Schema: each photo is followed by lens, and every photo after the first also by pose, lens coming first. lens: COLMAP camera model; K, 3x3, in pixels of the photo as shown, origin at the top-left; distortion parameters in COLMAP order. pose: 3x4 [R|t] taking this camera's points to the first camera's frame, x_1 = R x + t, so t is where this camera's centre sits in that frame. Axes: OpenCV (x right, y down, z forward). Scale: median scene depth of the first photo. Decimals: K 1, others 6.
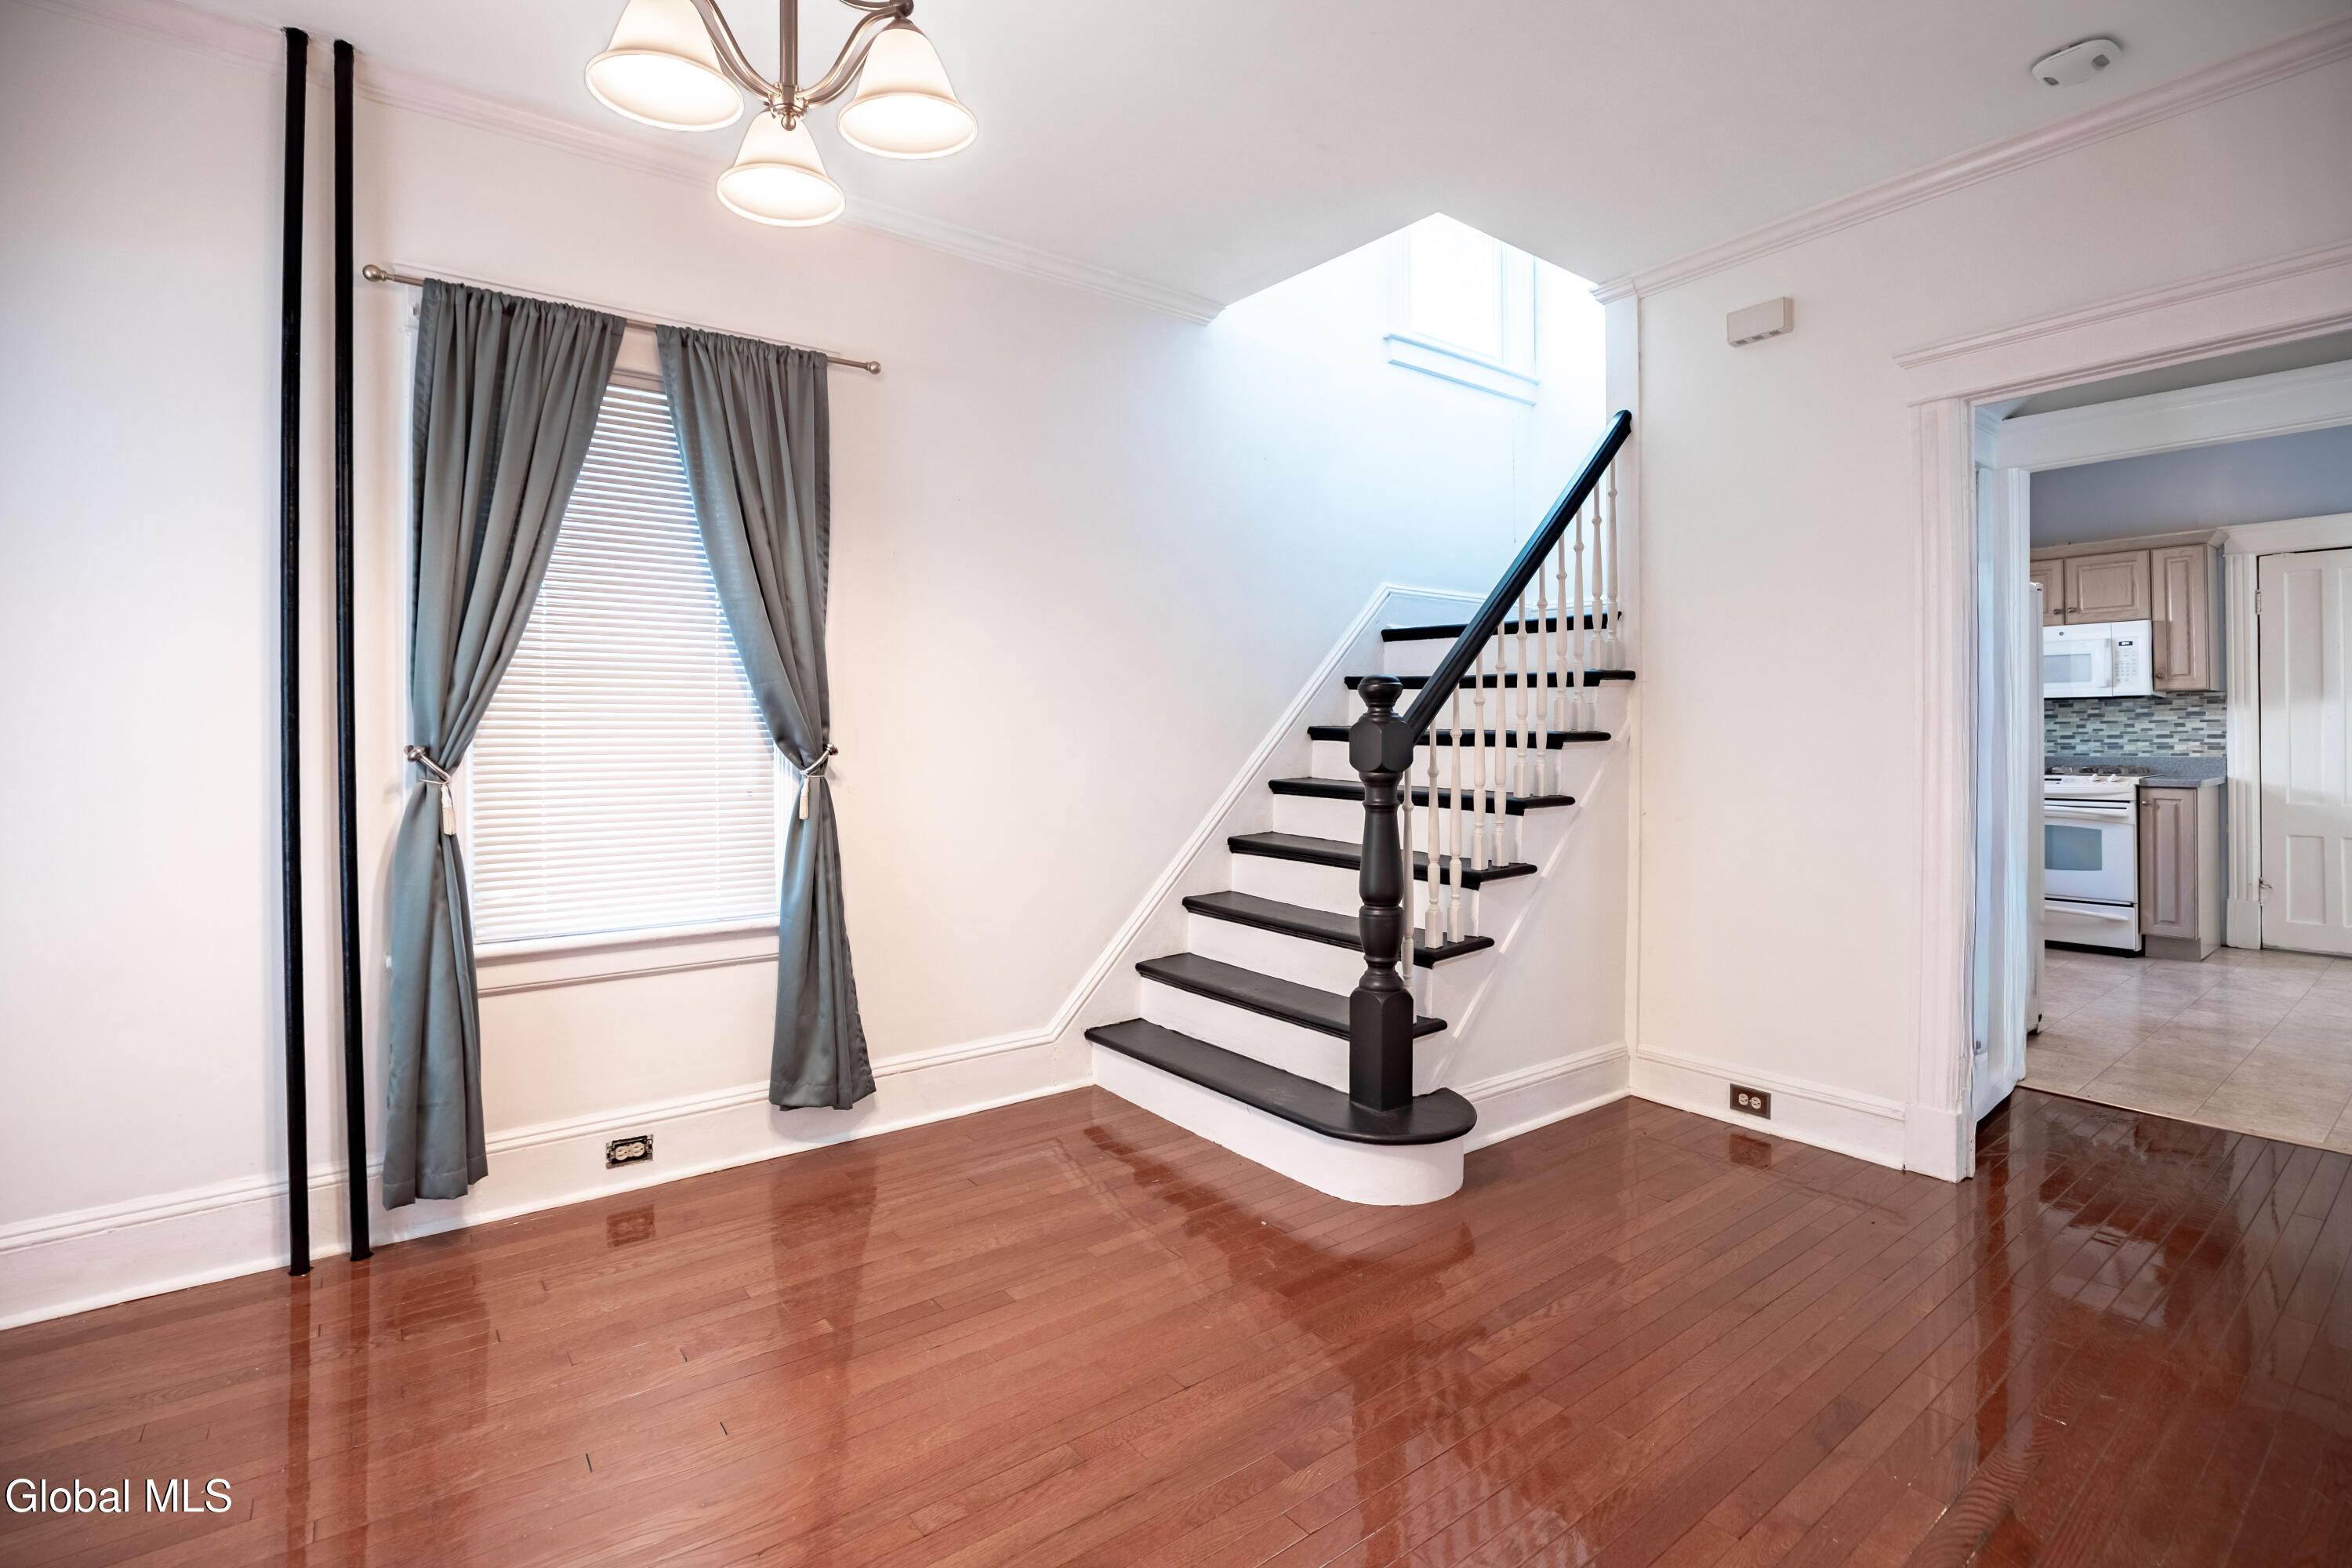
lens RADIAL K [[1084.8, 0, 1213.9], [0, 1084.8, 715.8], [0, 0, 1]] dist [0.000146, 0.000906]
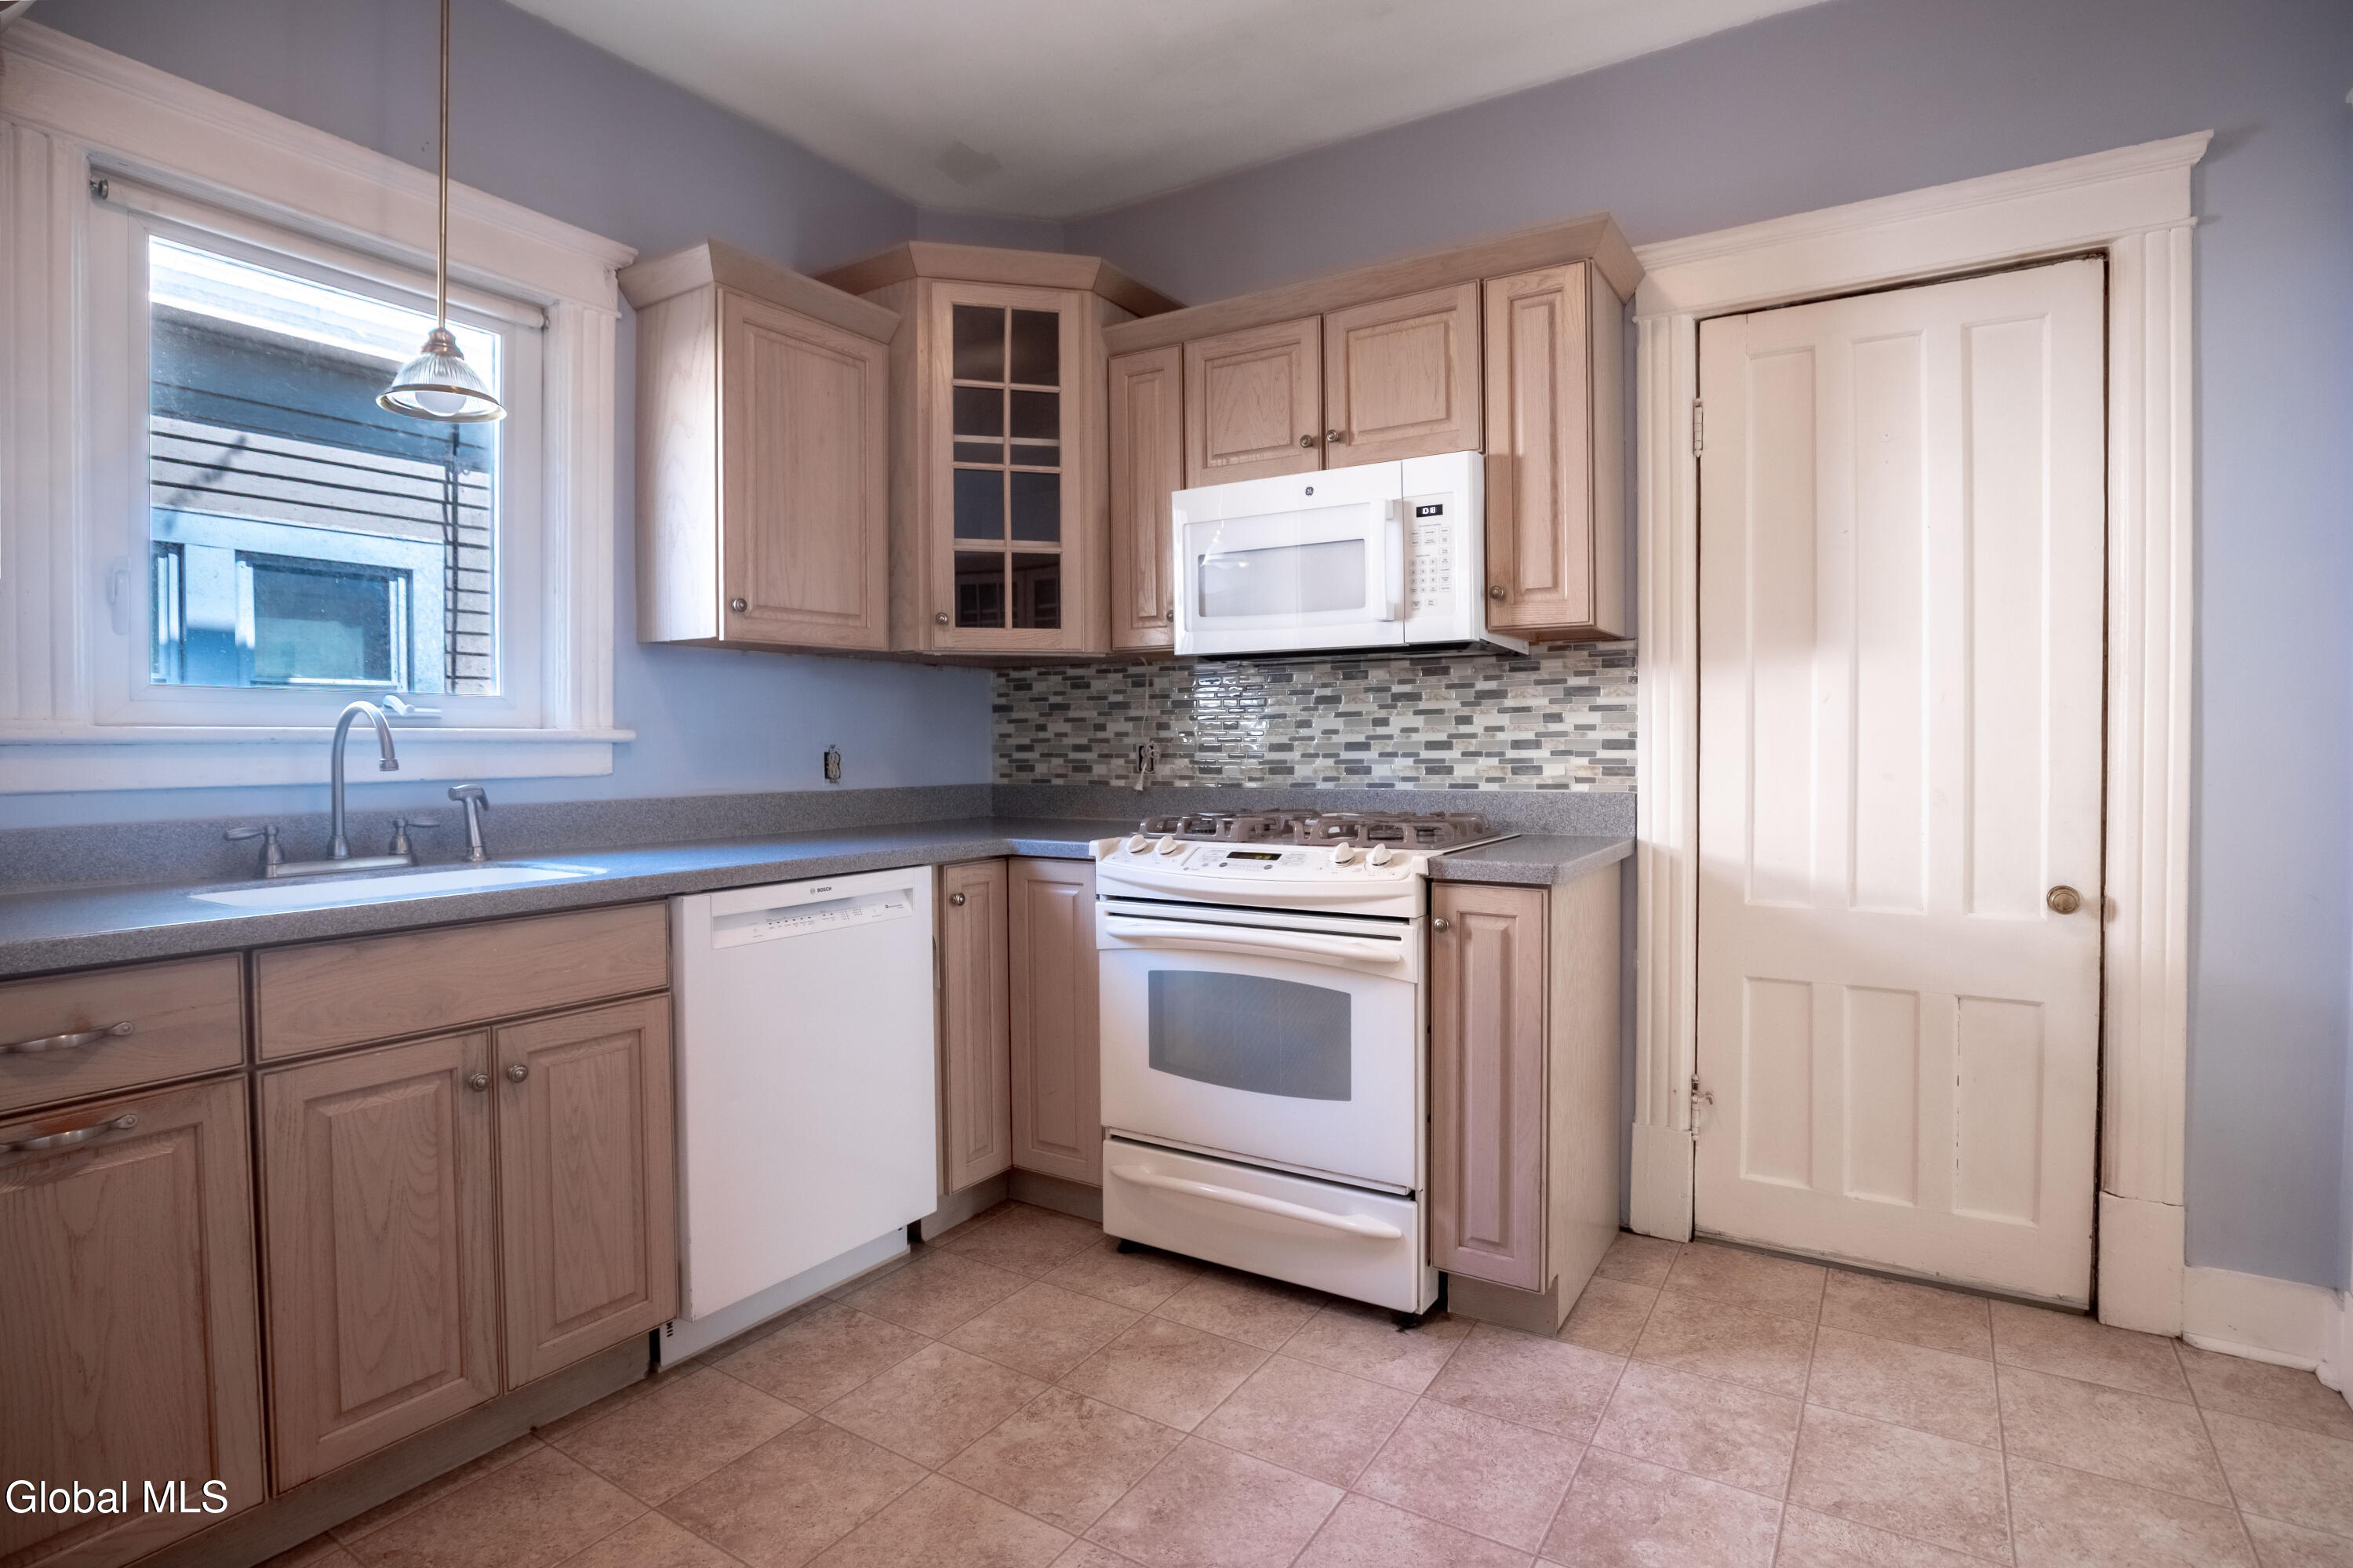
lens RADIAL K [[1199.2, 0, 1156.9], [0, 1199.2, 731.1], [0, 0, 1]] dist [-0.005451, 0.000103]
pose [[0.949650, 0.007122, 0.313231, 0.613620], [-0.009409, 0.999939, 0.005790, 0.012756], [-0.313171, -0.008446, 0.949659, 0.618908]]
